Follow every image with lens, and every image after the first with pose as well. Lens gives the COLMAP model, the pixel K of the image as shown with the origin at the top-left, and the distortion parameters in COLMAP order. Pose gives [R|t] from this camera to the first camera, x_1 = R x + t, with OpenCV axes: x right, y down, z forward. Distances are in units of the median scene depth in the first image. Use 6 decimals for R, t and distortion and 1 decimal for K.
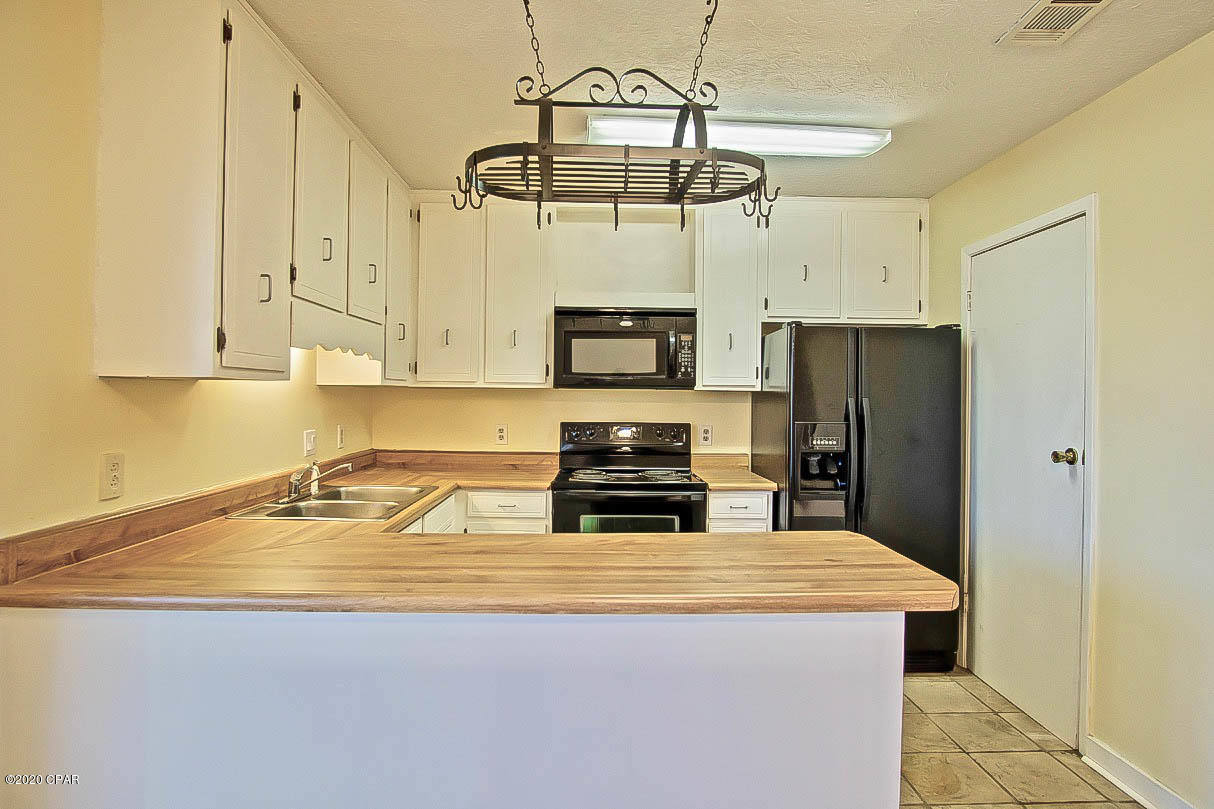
lens RADIAL K [[636.5, 0, 609.4], [0, 636.5, 401.0], [0, 0, 1]] dist [-0.041609, -0.000431]
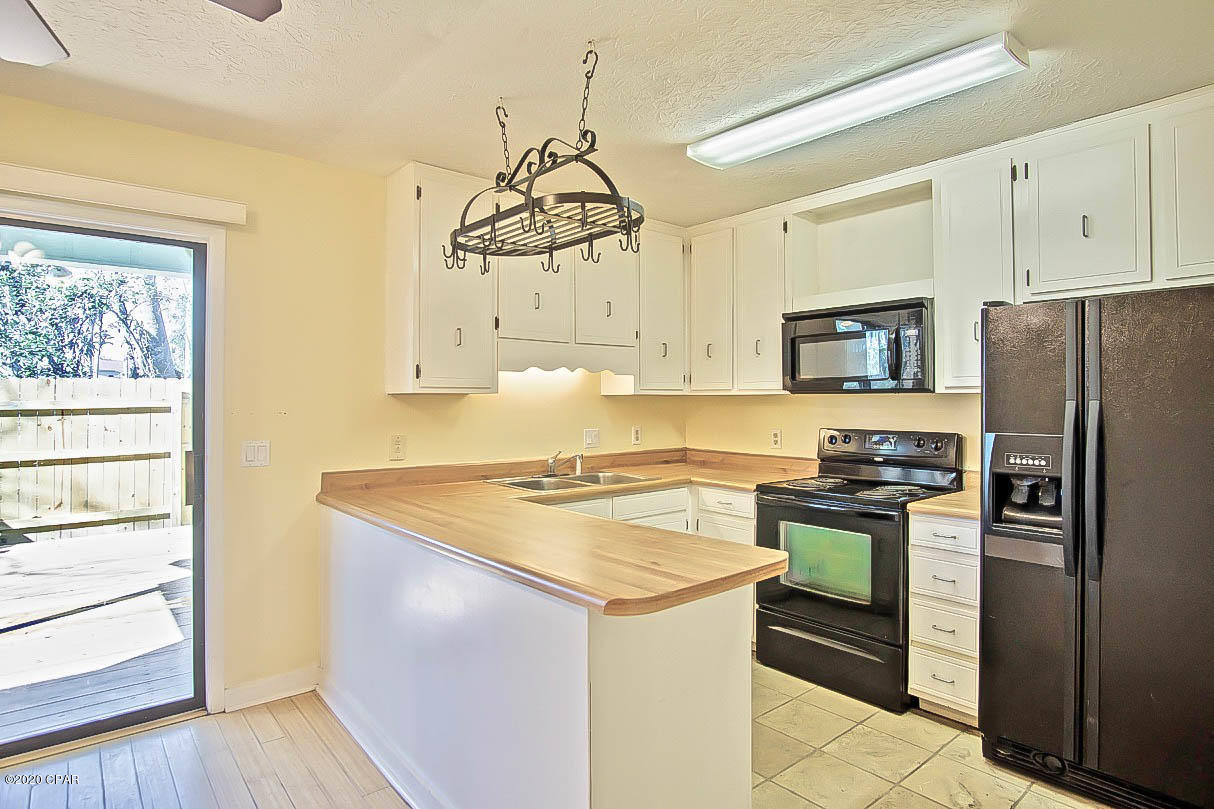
lens RADIAL K [[636.5, 0, 609.4], [0, 636.5, 401.0], [0, 0, 1]] dist [-0.041609, -0.000431]
pose [[0.634223, -0.010349, -0.773081, 0.559417], [0.000819, 0.999919, -0.012714, 0.003704], [0.773150, 0.007430, 0.634180, 0.155085]]
